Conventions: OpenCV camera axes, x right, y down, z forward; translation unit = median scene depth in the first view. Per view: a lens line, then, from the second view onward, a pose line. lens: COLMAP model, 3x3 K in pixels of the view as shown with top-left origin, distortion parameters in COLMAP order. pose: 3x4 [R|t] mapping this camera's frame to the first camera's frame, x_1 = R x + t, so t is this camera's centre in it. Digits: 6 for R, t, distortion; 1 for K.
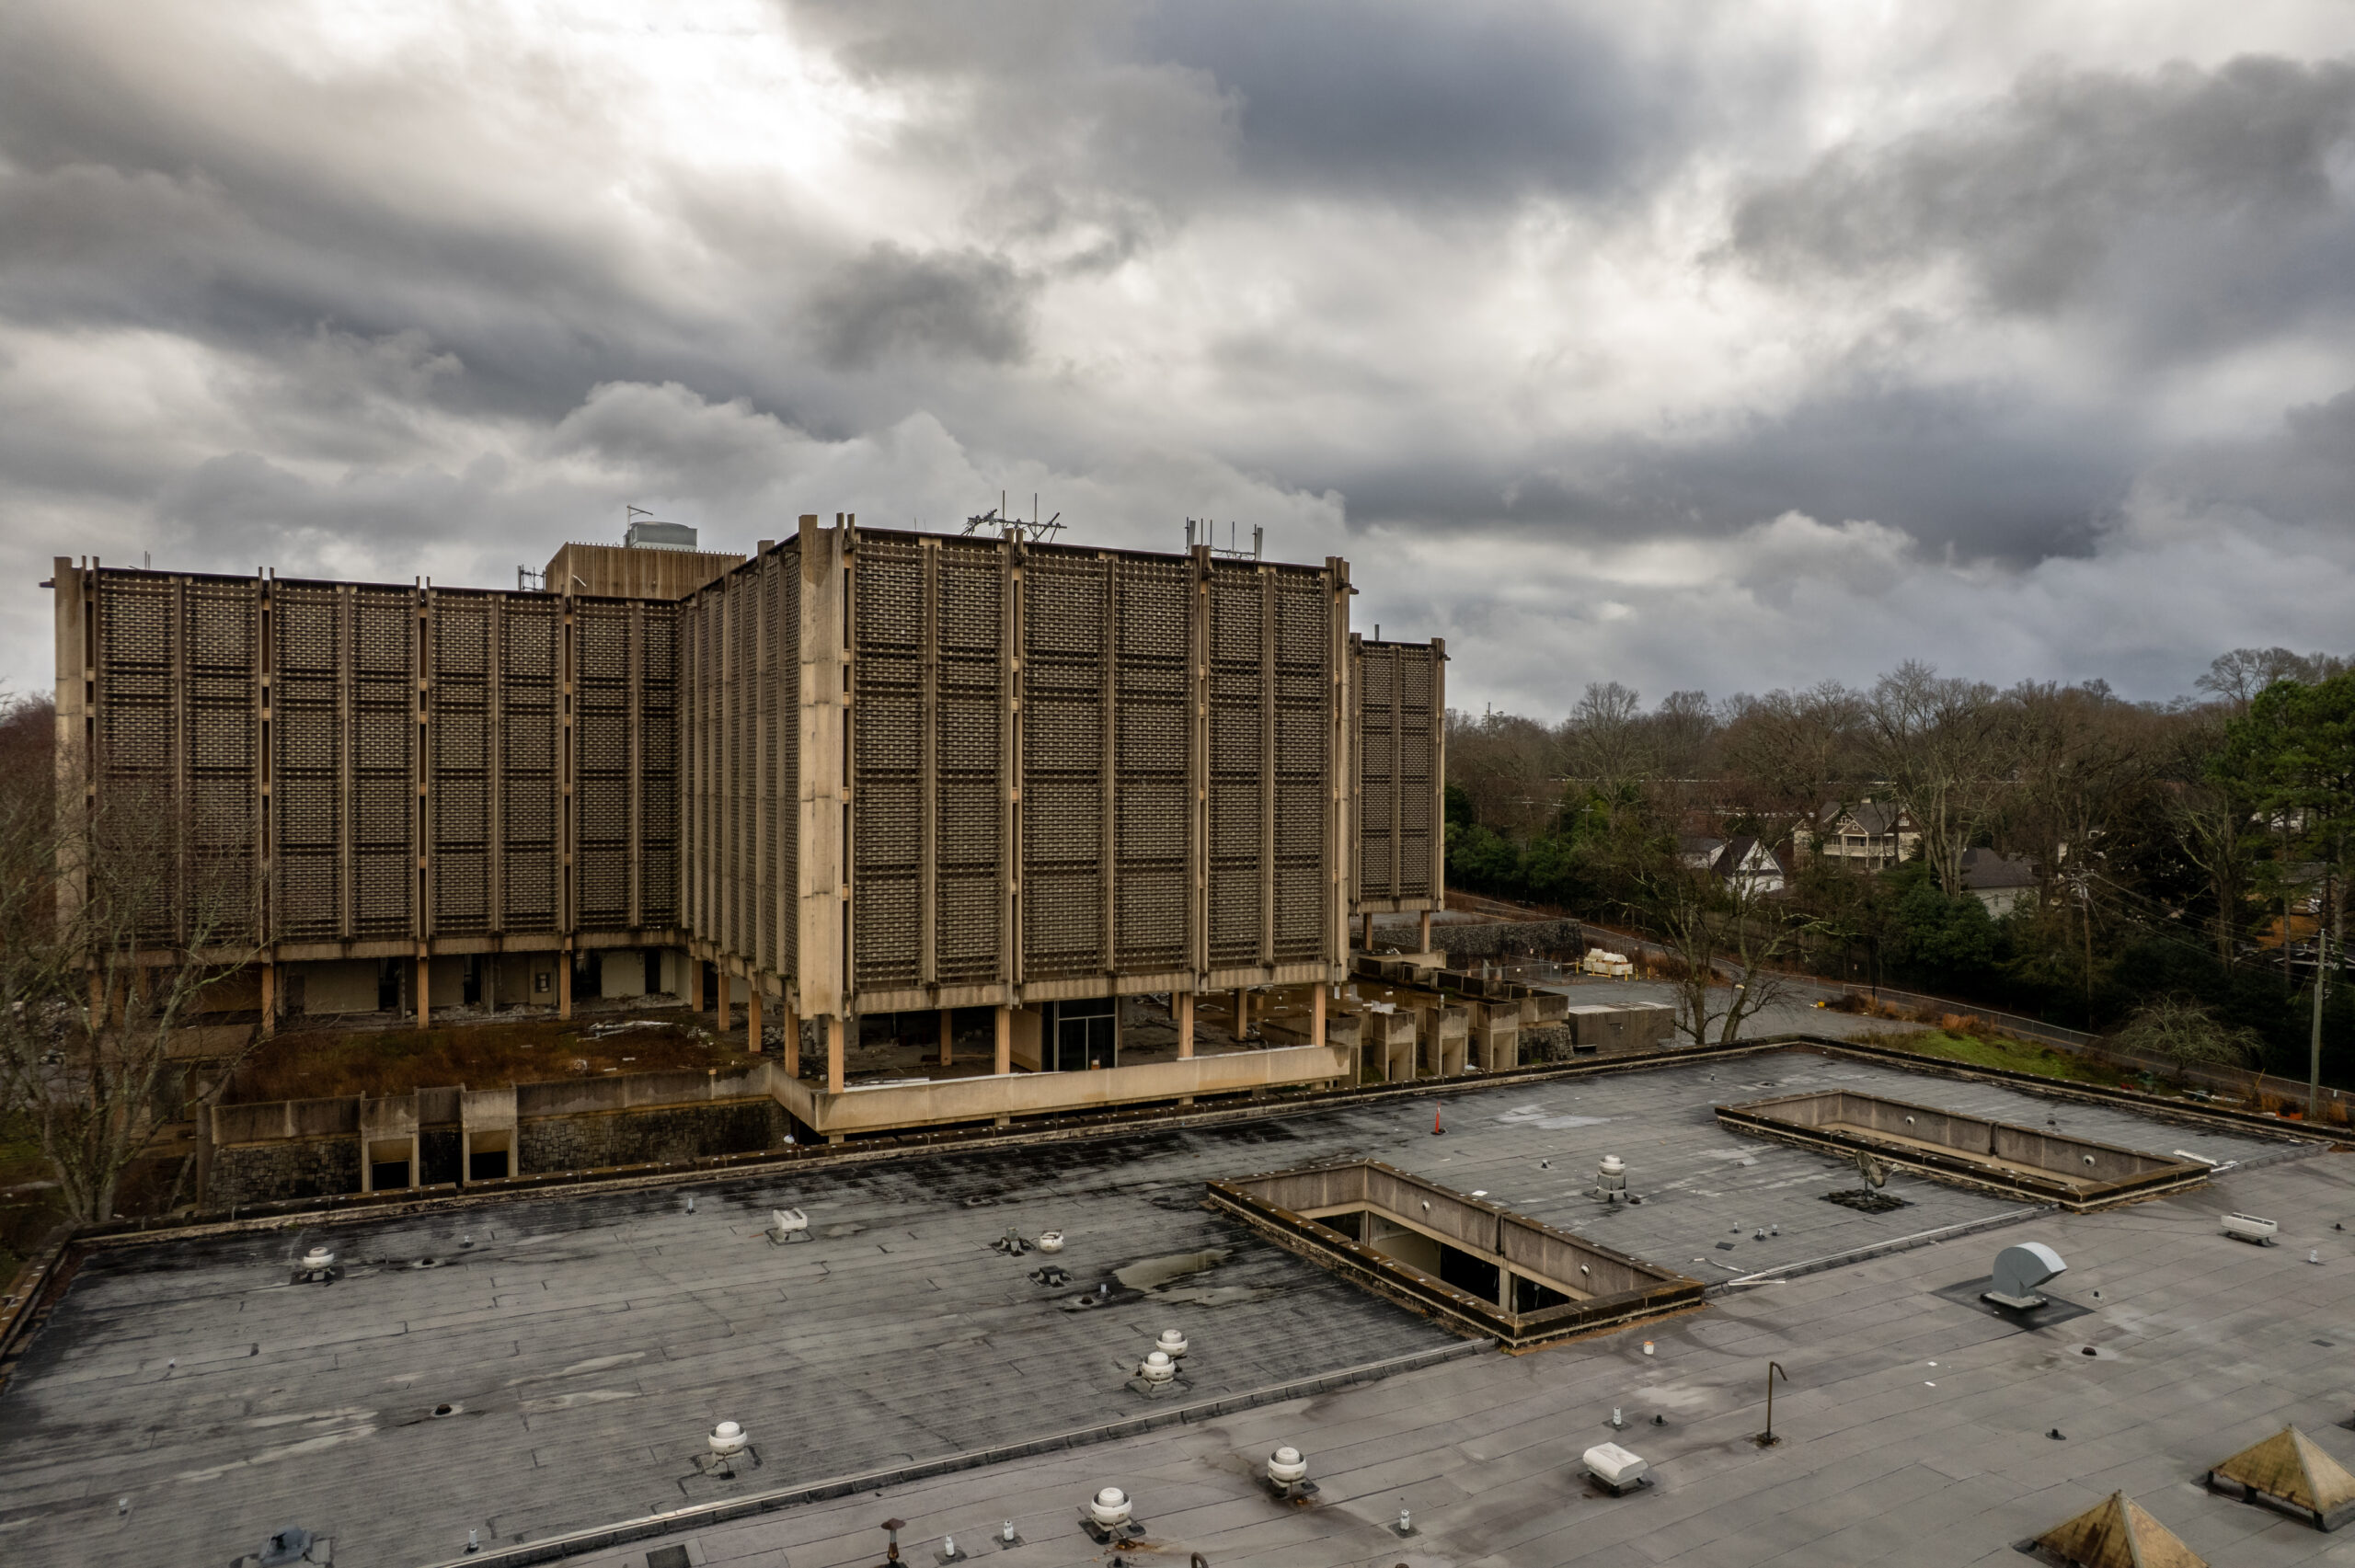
lens RADIAL K [[1497.9, 0, 1181.7], [0, 1497.9, 807.6], [0, 0, 1]] dist [-0.089819, 0.073970]
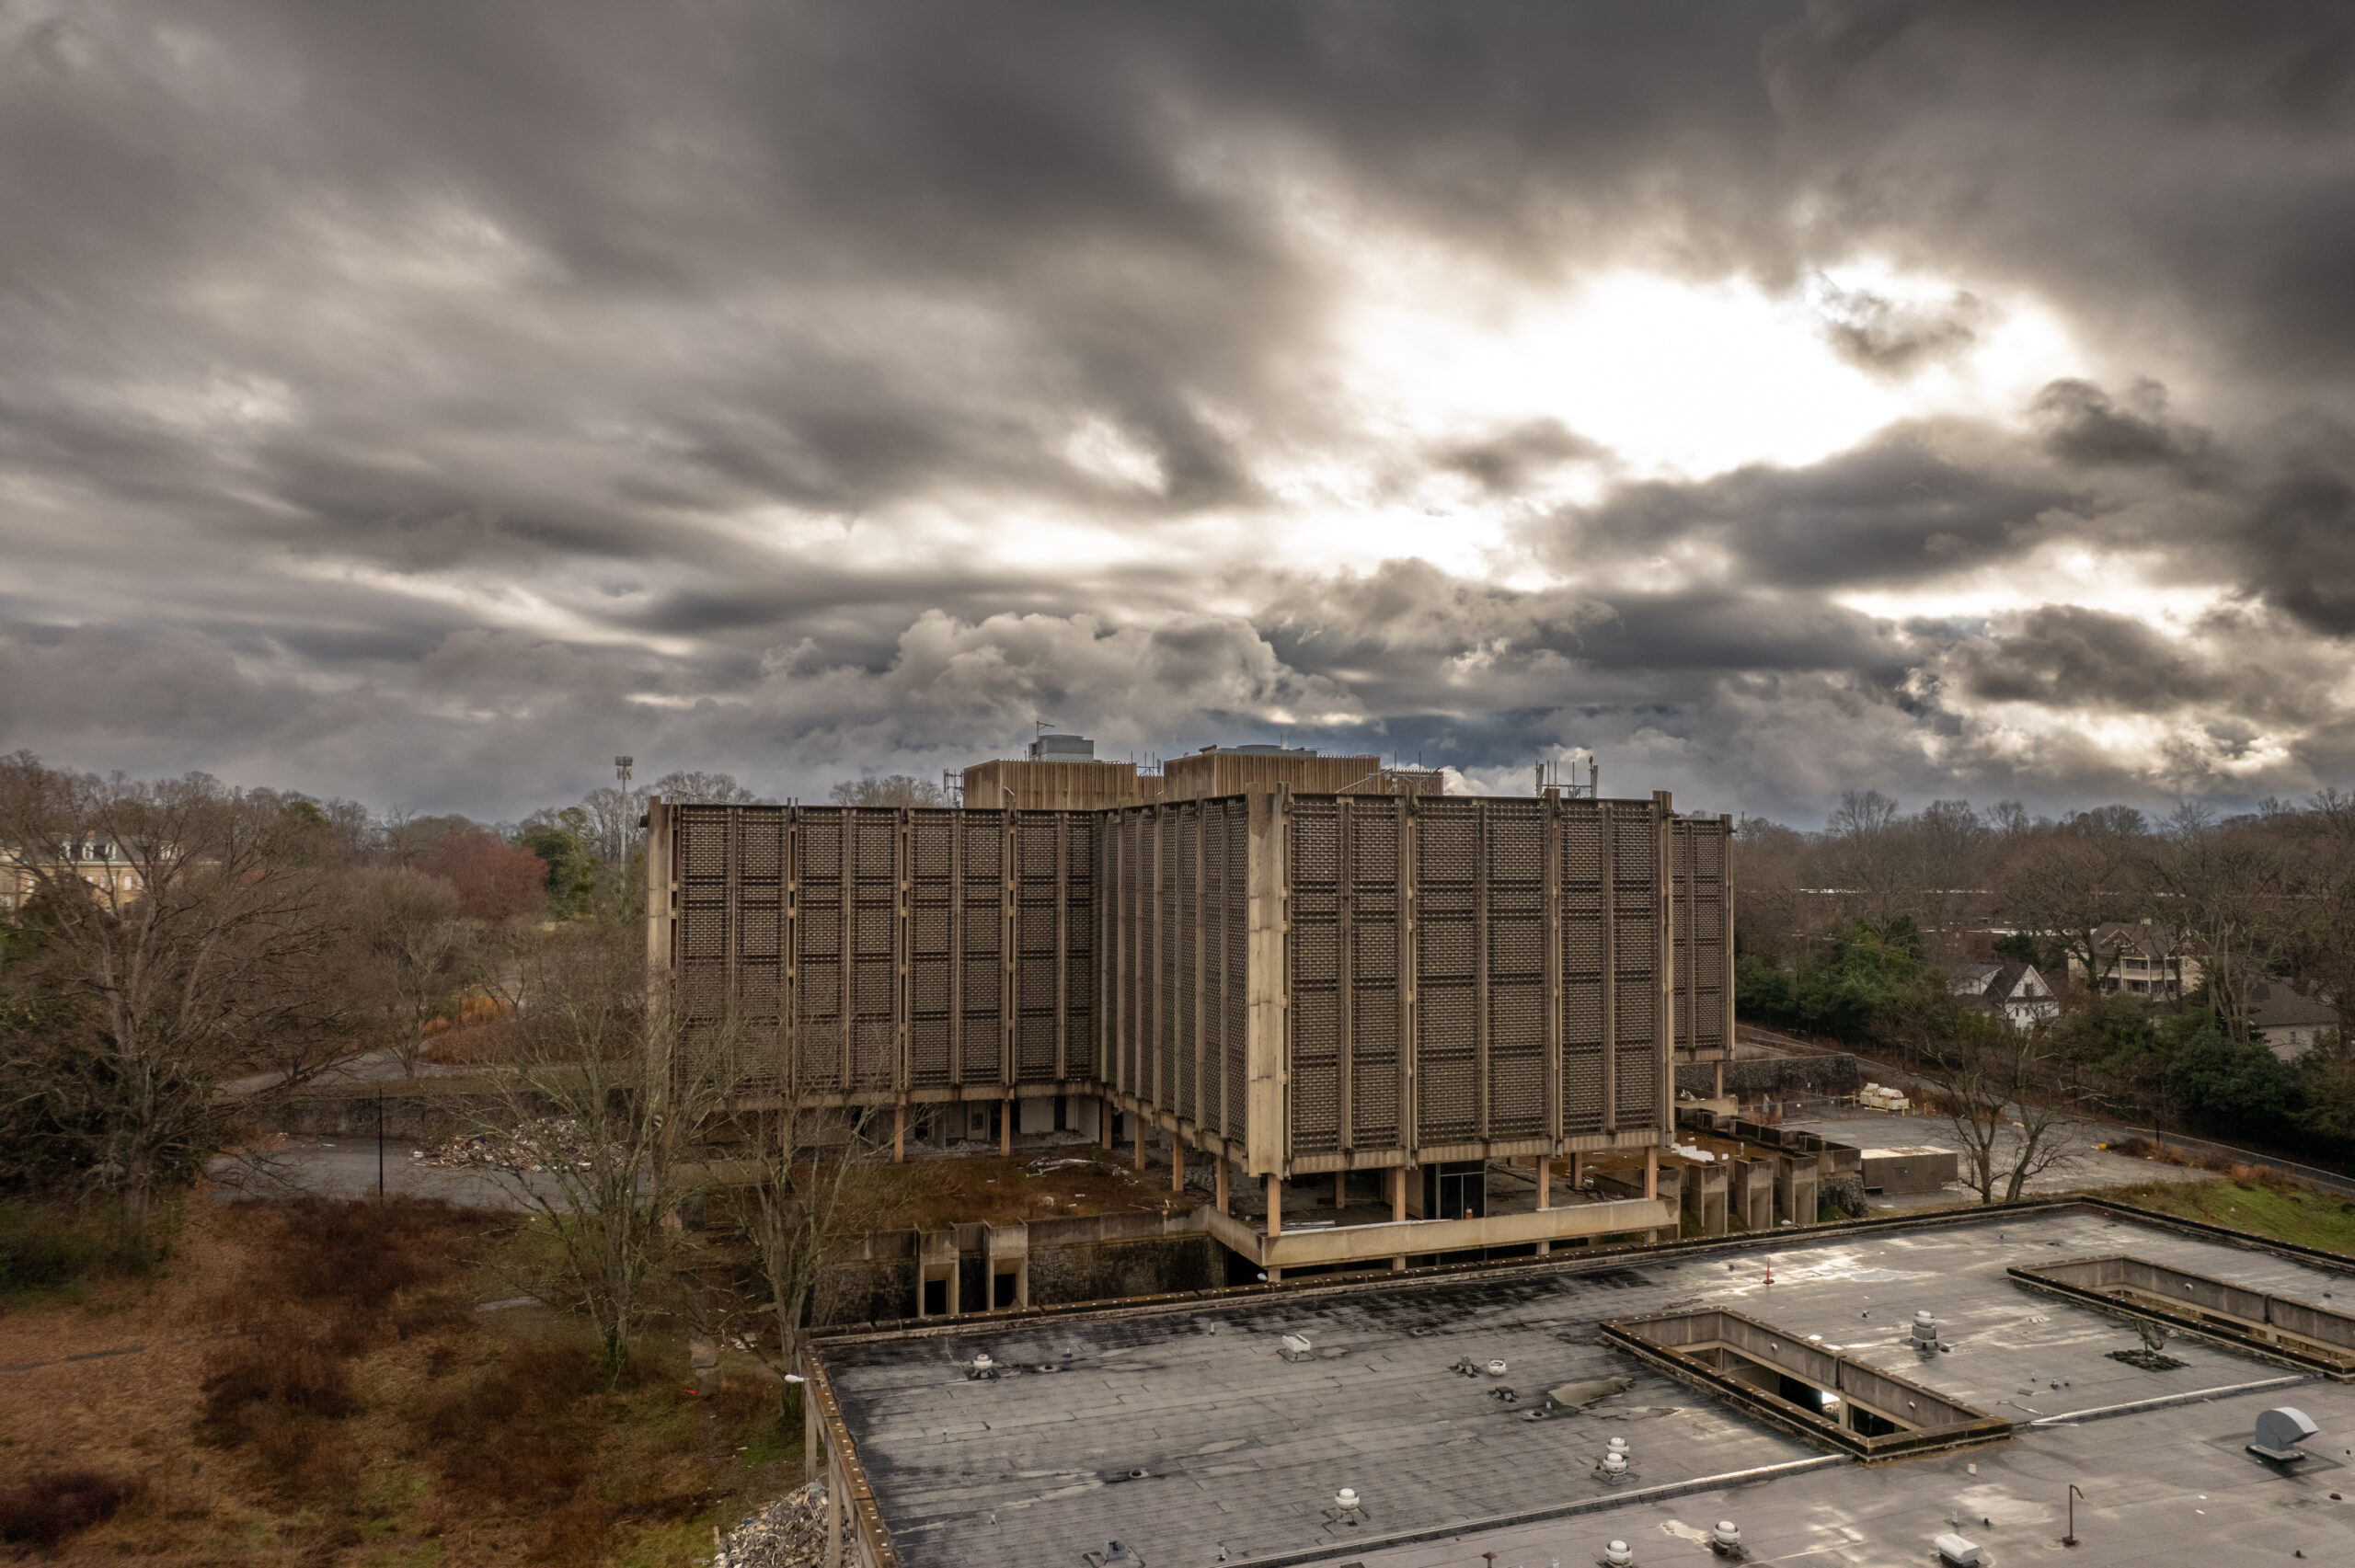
lens RADIAL K [[1497.9, 0, 1181.7], [0, 1497.9, 807.6], [0, 0, 1]] dist [-0.089819, 0.073970]
pose [[0.988556, -0.007827, -0.150652, -0.113825], [-0.000900, 0.998329, -0.057772, -0.096740], [0.150853, 0.057246, 0.986897, -0.278549]]
